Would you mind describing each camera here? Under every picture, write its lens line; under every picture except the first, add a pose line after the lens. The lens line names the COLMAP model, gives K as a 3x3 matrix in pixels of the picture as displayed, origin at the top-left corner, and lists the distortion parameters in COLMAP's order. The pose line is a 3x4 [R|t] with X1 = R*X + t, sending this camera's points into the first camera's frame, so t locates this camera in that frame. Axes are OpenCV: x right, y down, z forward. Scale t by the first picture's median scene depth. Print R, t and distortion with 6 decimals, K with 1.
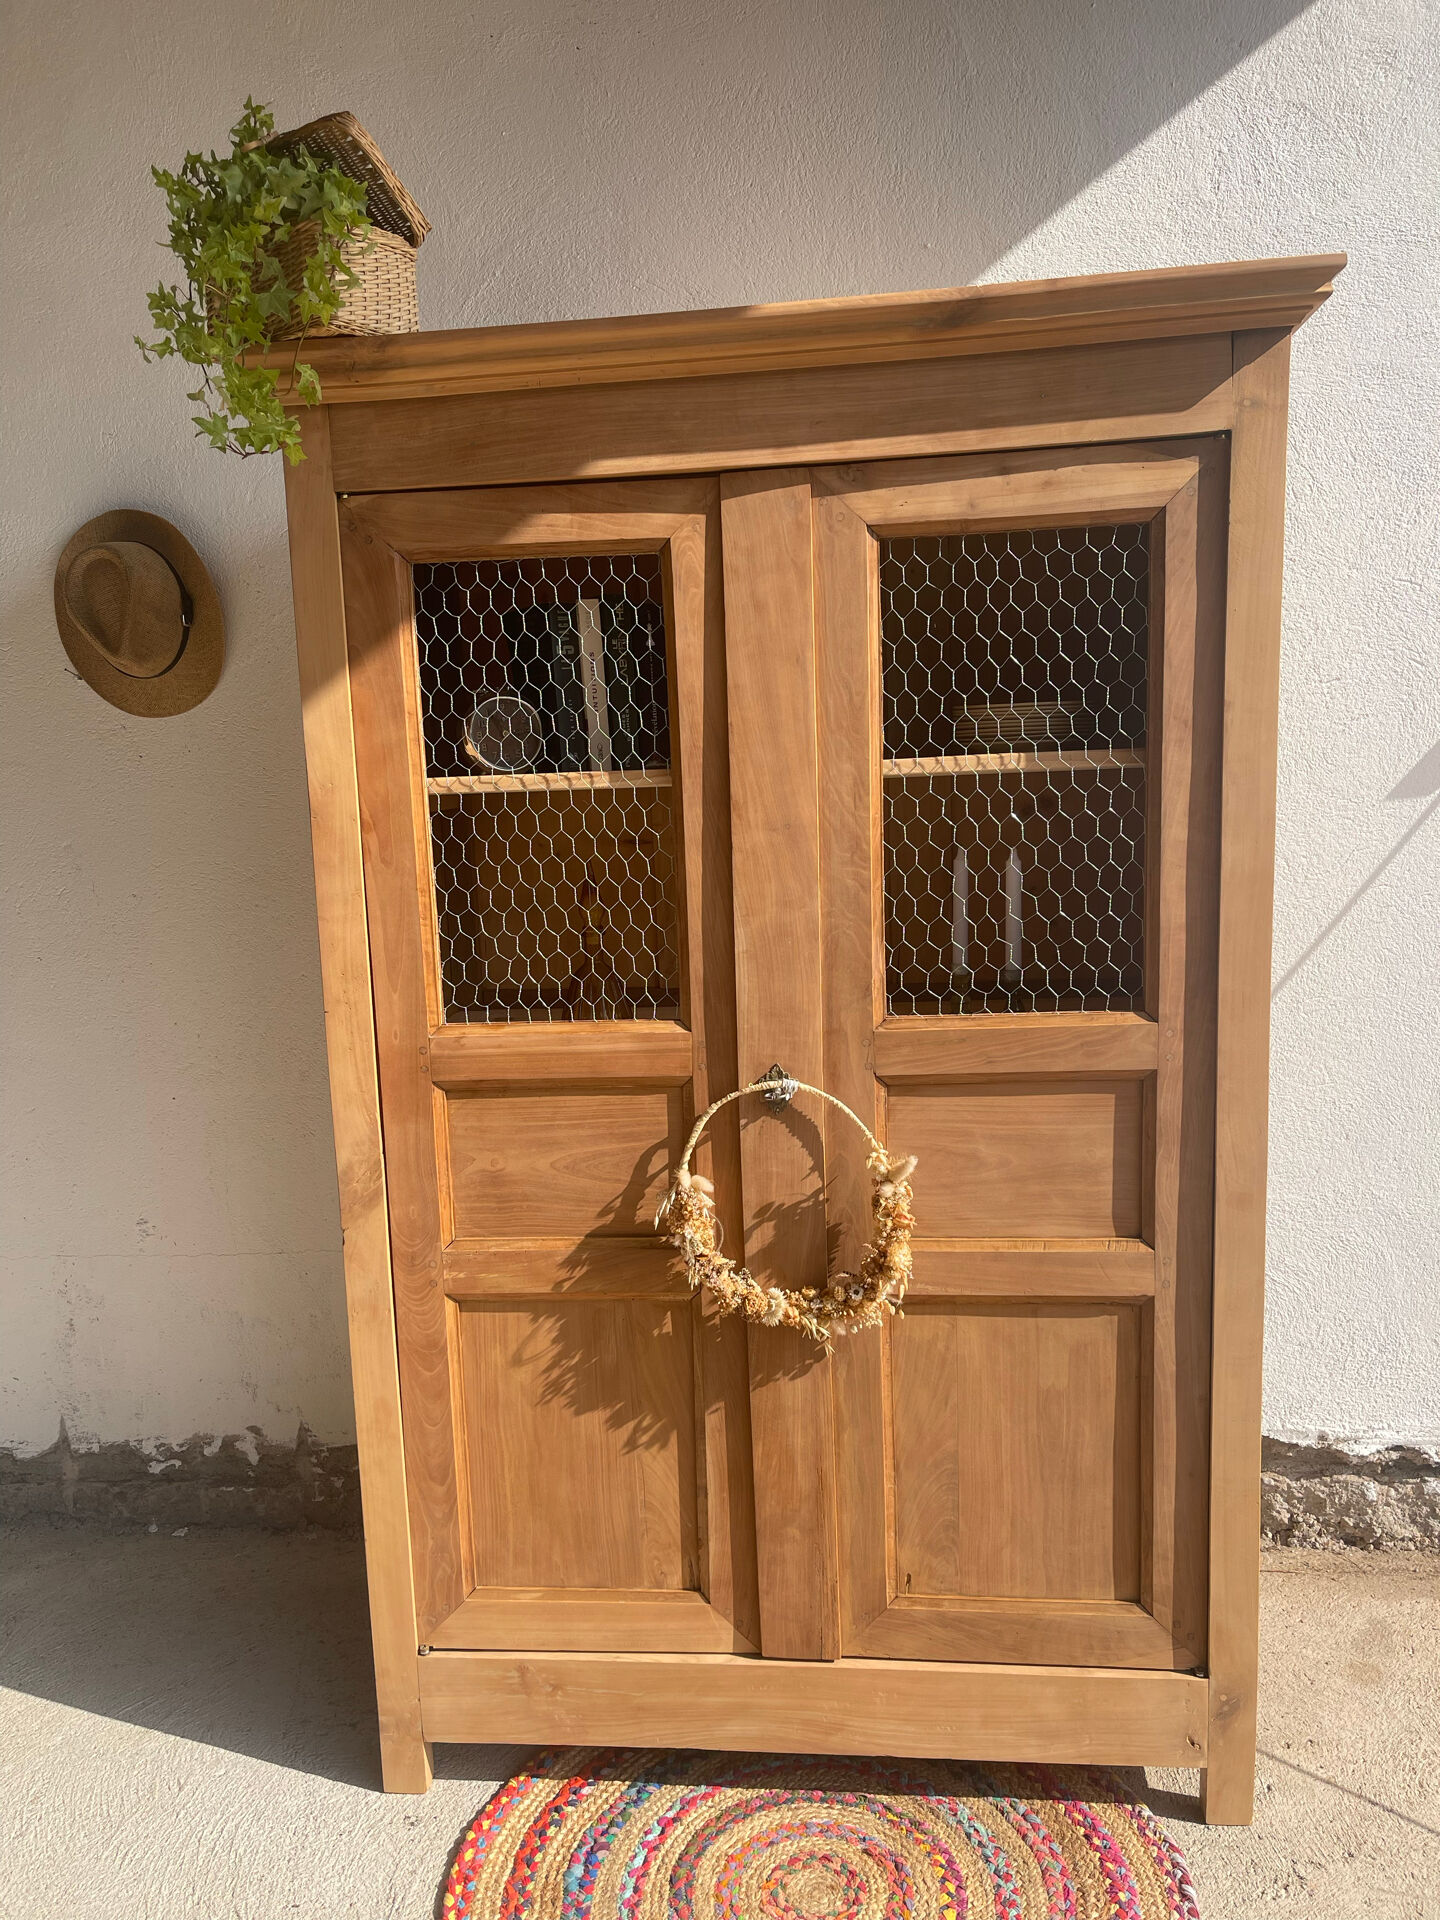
lens RADIAL K [[1460.9, 0, 719.6], [0, 1460.9, 975.5], [0, 0, 1]] dist [0.075733, -0.117804]
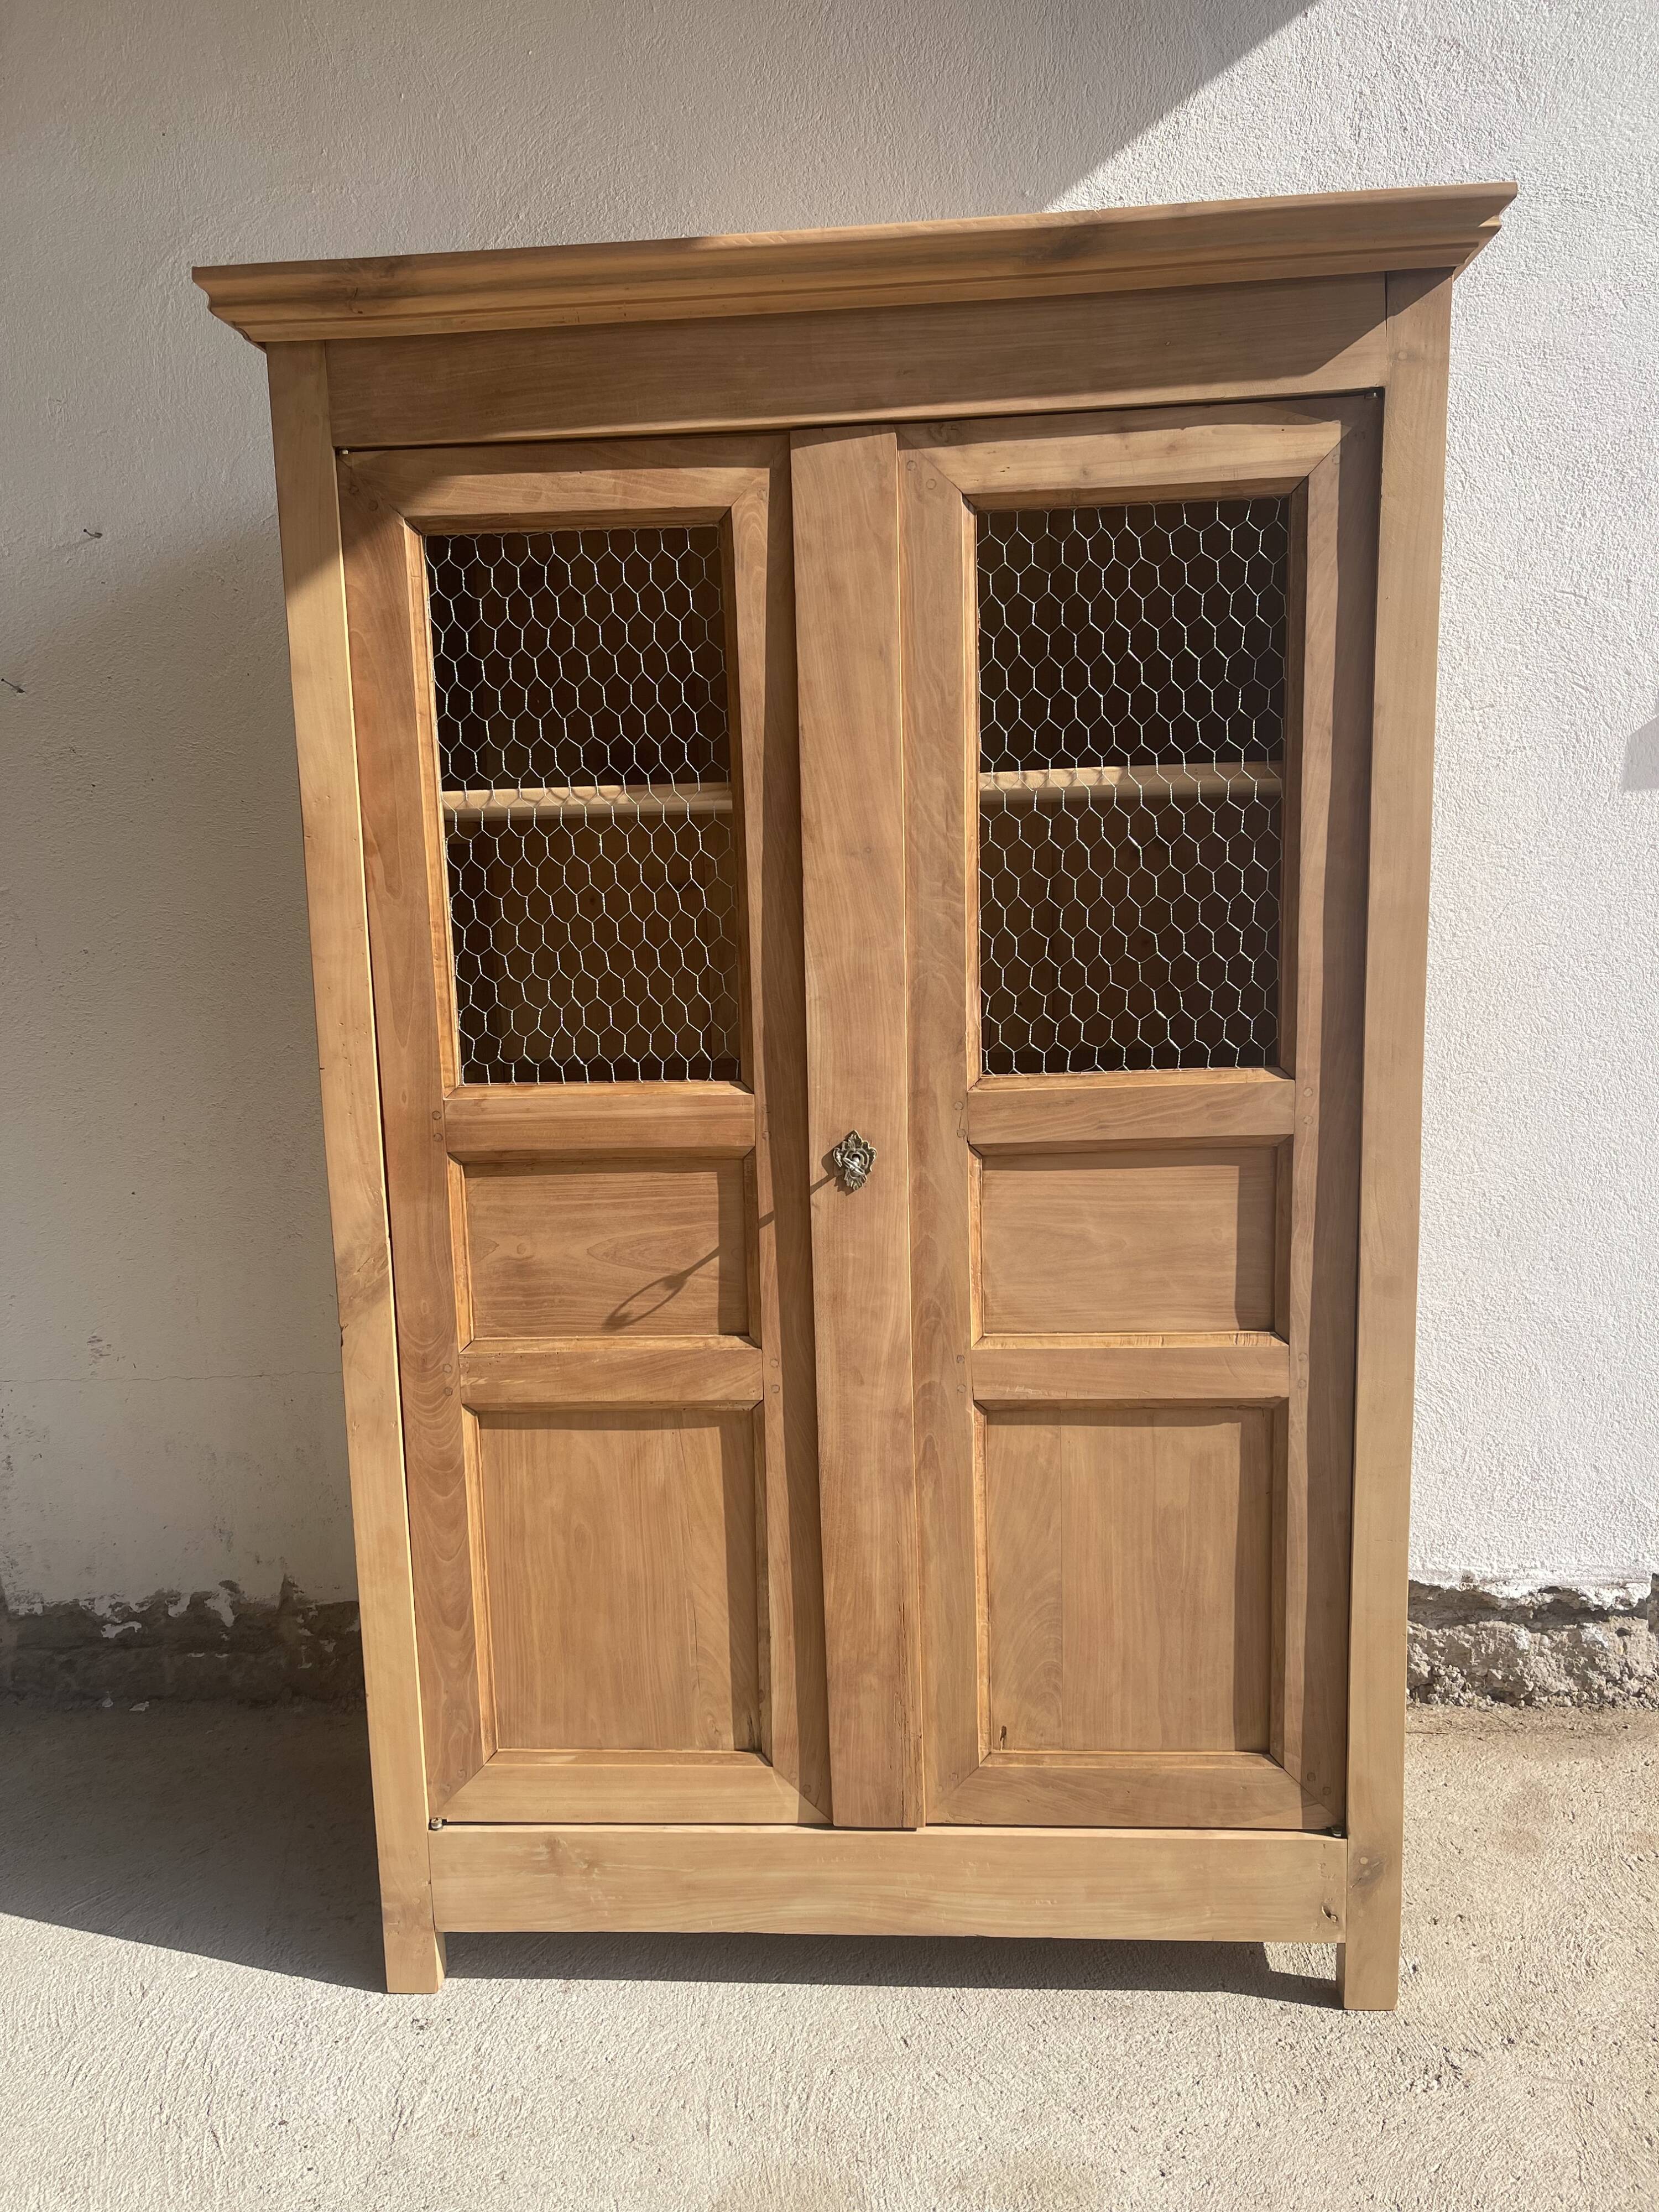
lens RADIAL K [[1683.1, 0, 829.5], [0, 1683.1, 1114.8], [0, 0, 1]] dist [0.075733, -0.117804]
pose [[0.999155, 0.002065, 0.041045, -0.015422], [-0.002293, 0.999982, 0.005508, 0.044713], [-0.041033, -0.005598, 0.999142, 0.014355]]
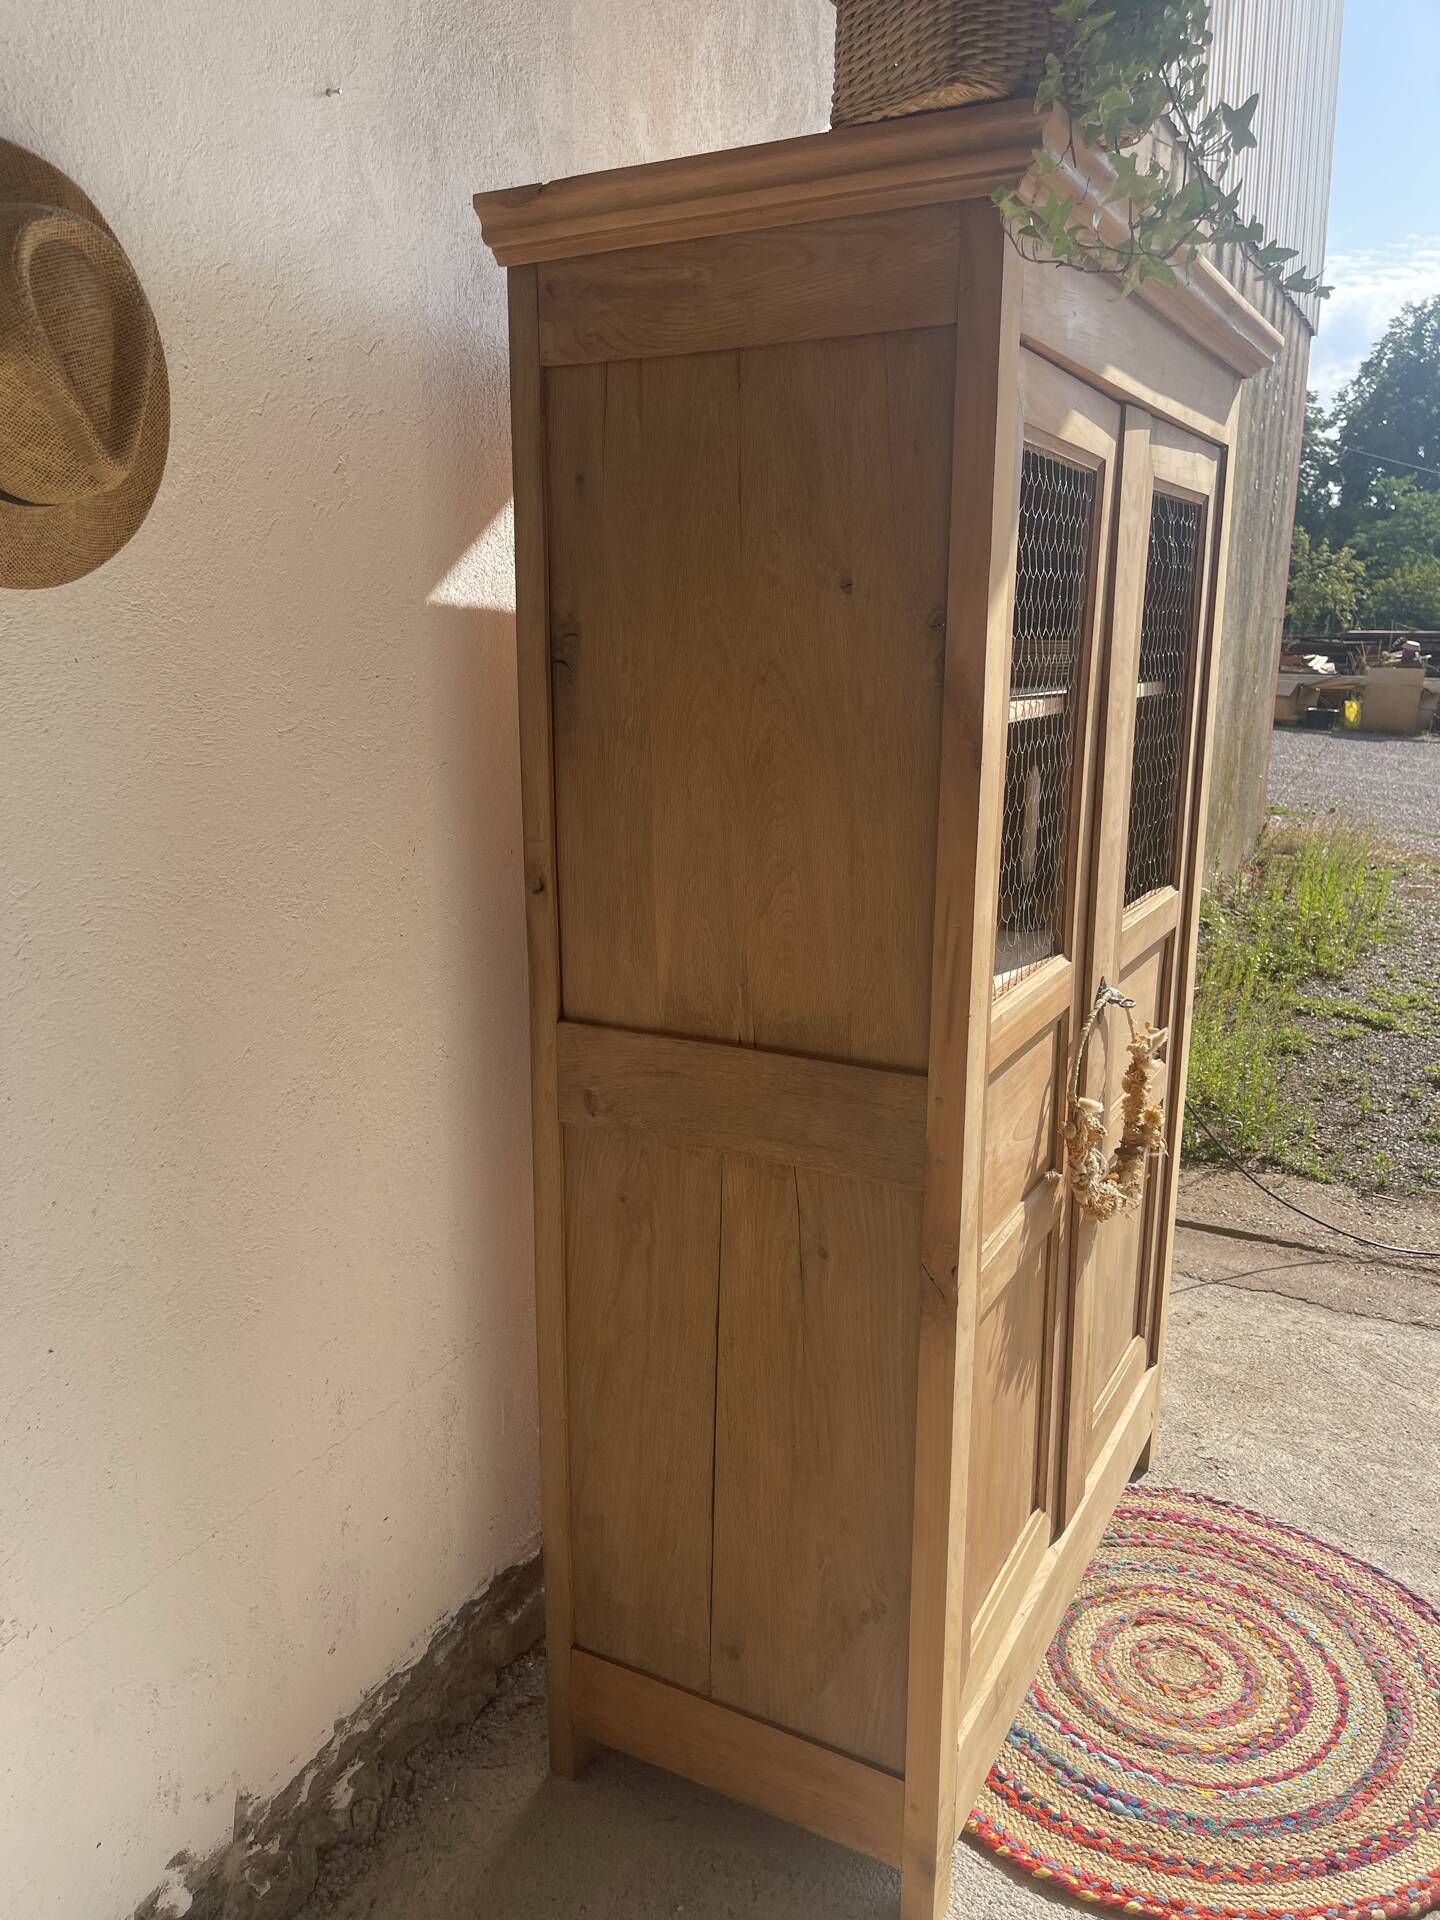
lens RADIAL K [[1501.8, 0, 720.0], [0, 1501.8, 957.2], [0, 0, 1]] dist [0.023235, -0.042691]
pose [[0.369241, -0.165160, 0.914540, -1.027994], [0.120425, 0.984288, 0.129135, -0.123308], [-0.921498, 0.062452, 0.383329, 0.813366]]
